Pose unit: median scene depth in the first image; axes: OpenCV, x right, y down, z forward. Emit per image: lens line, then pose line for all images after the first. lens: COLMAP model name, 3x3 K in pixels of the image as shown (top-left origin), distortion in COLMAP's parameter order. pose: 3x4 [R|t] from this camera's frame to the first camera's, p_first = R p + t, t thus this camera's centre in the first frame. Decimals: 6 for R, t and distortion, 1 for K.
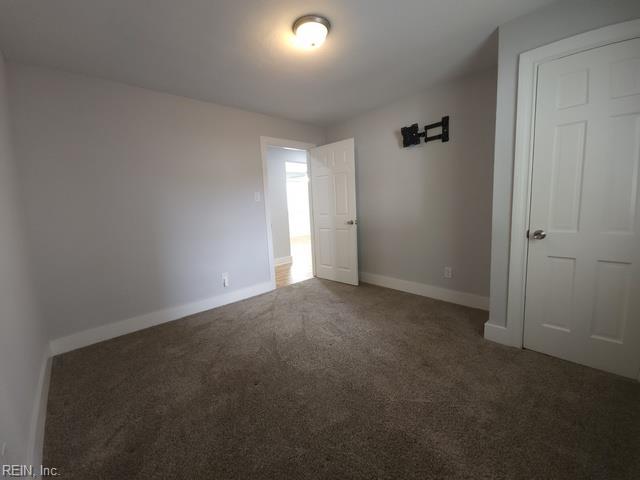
lens RADIAL K [[260.7, 0, 321.4], [0, 260.7, 238.5], [0, 0, 1]] dist [0.012268, -0.007925]
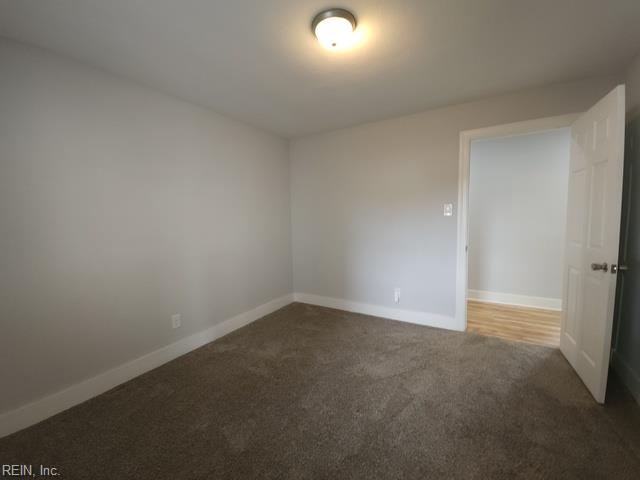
lens RADIAL K [[260.7, 0, 320.9], [0, 260.7, 242.4], [0, 0, 1]] dist [0.012268, -0.007925]
pose [[0.307032, 0.134549, -0.942140, 0.409956], [-0.131006, 0.986507, 0.098192, -0.087782], [0.942639, 0.093277, 0.320516, 0.380262]]
